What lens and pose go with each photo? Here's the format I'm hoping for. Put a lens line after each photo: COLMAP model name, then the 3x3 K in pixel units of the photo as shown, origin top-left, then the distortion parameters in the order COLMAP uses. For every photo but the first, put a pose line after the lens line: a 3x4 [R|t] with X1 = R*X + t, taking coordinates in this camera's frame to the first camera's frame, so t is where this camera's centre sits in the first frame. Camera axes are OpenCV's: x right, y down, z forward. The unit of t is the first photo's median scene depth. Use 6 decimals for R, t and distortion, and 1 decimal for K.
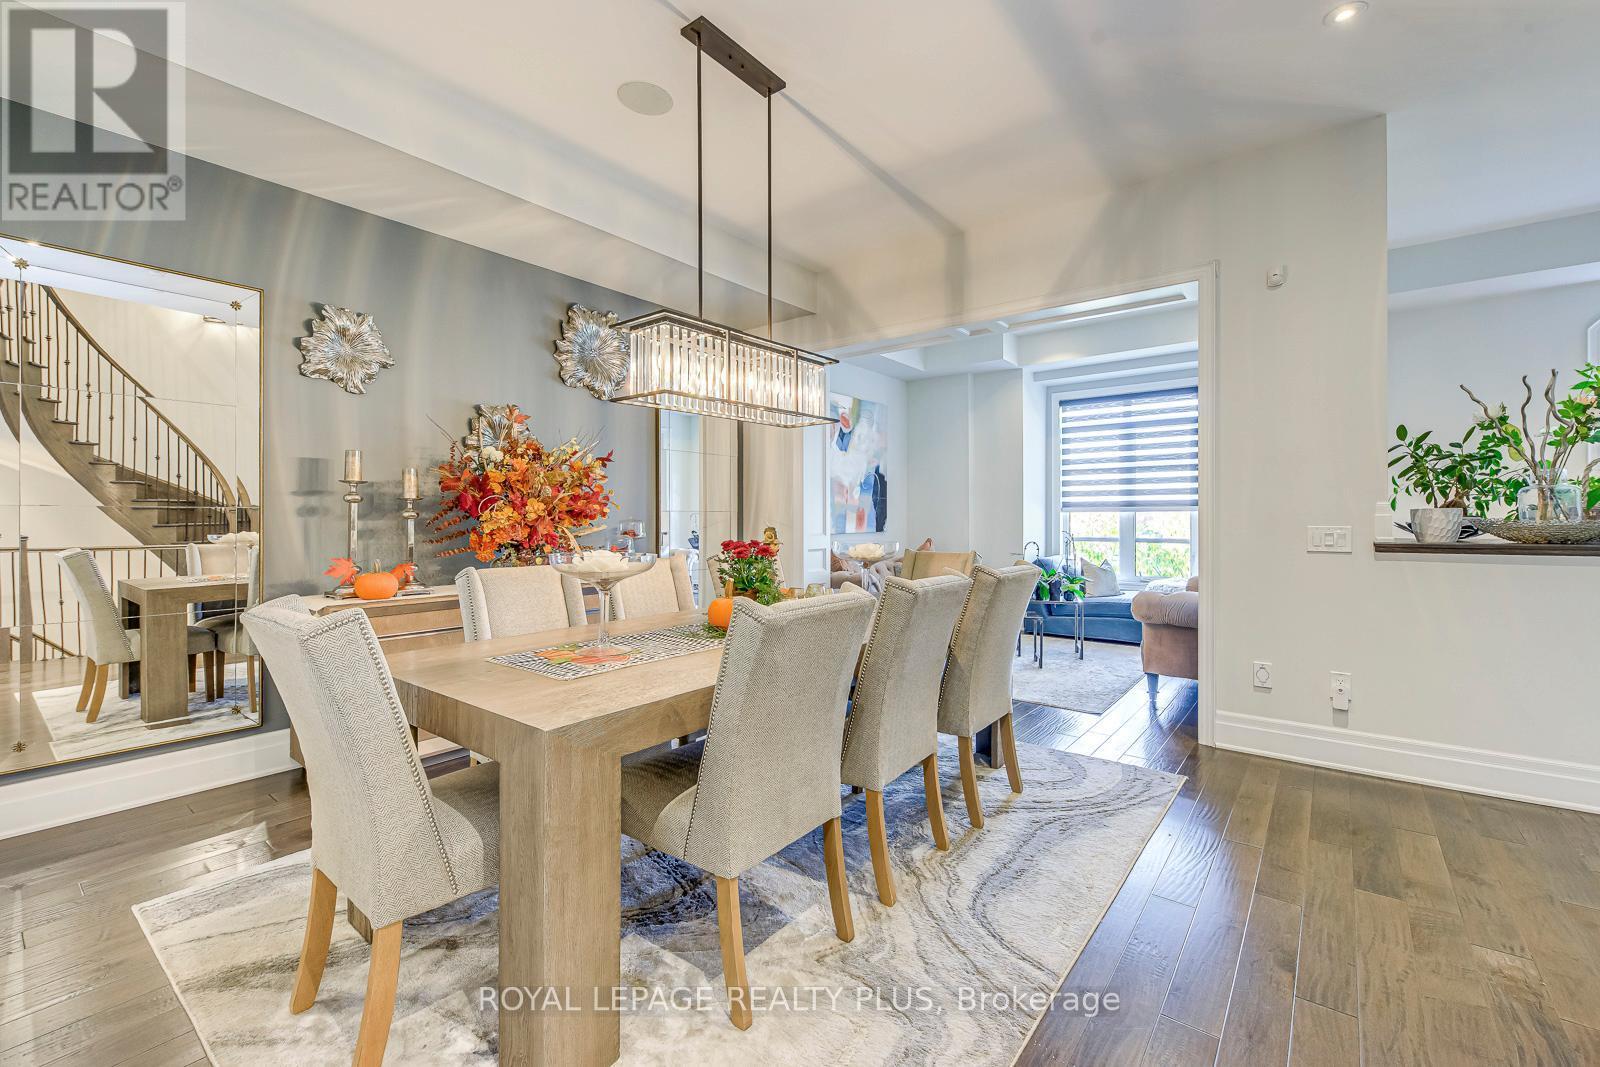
lens RADIAL K [[627.0, 0, 804.0], [0, 627.0, 527.4], [0, 0, 1]] dist [-0.001529, -0.000131]
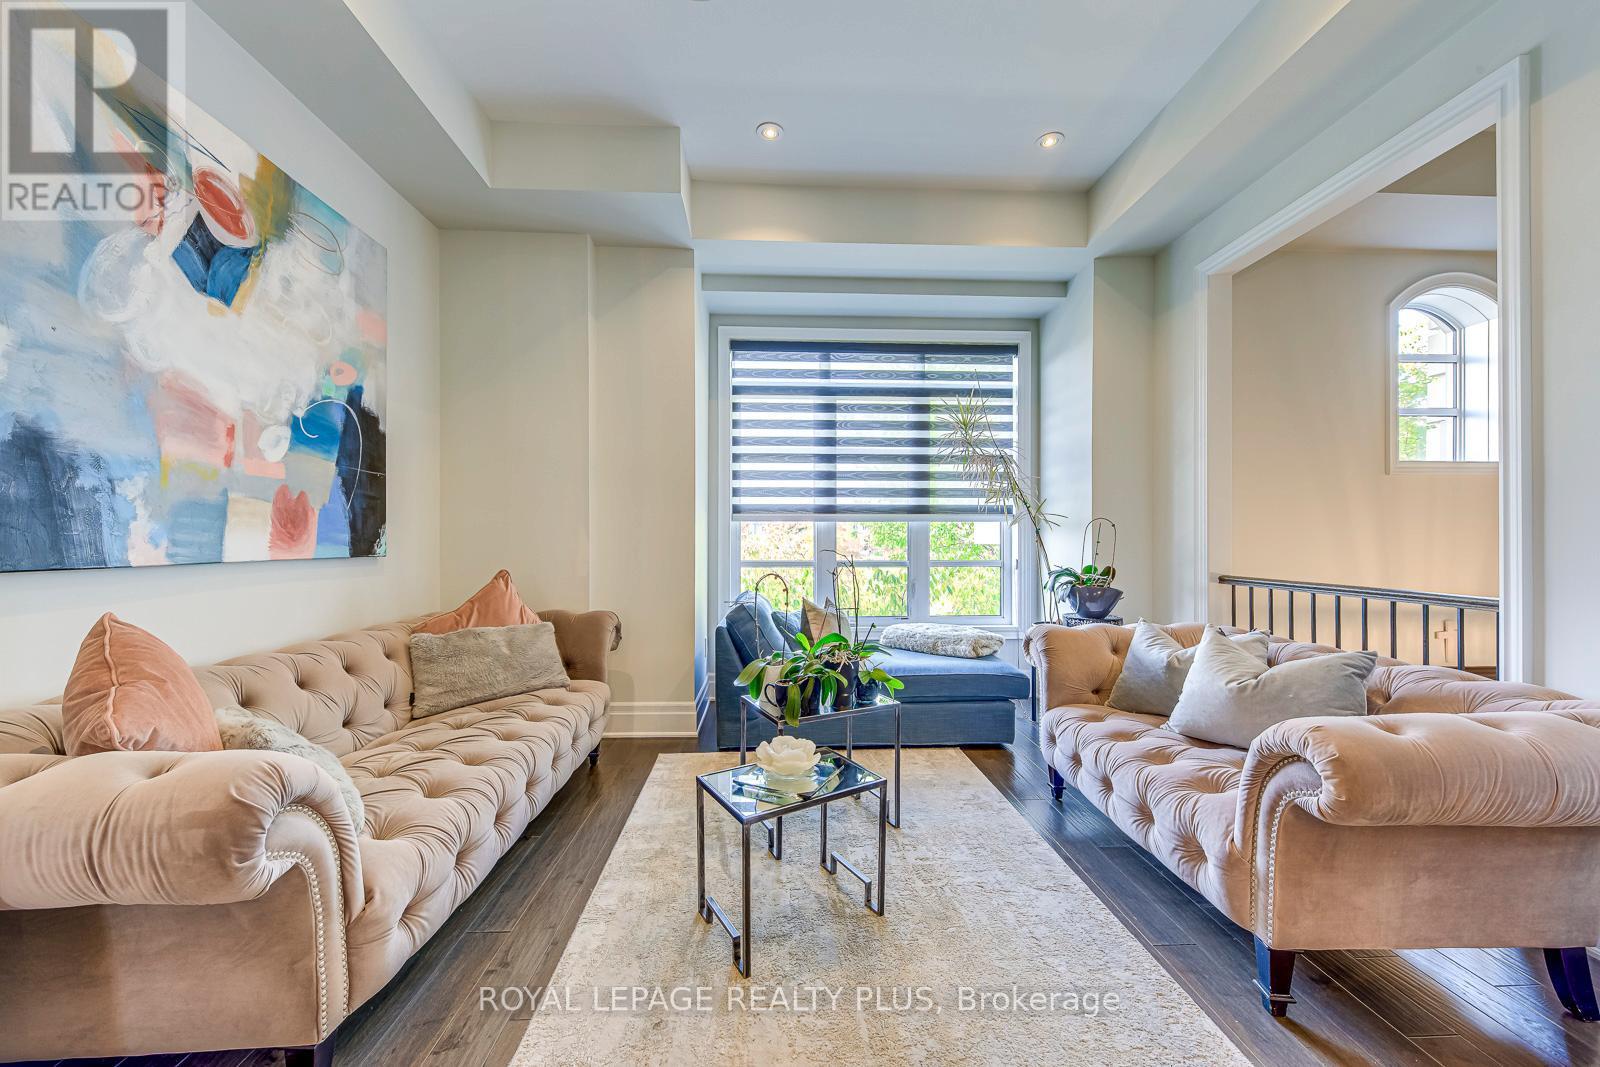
lens RADIAL K [[575.7, 0, 802.4], [0, 575.7, 546.6], [0, 0, 1]] dist [0.002876, -0.000956]
pose [[0.733036, -0.002688, 0.680185, 0.078683], [0.007072, 0.999968, -0.003670, 0.004140], [-0.680153, 0.007500, 0.733032, 0.563245]]
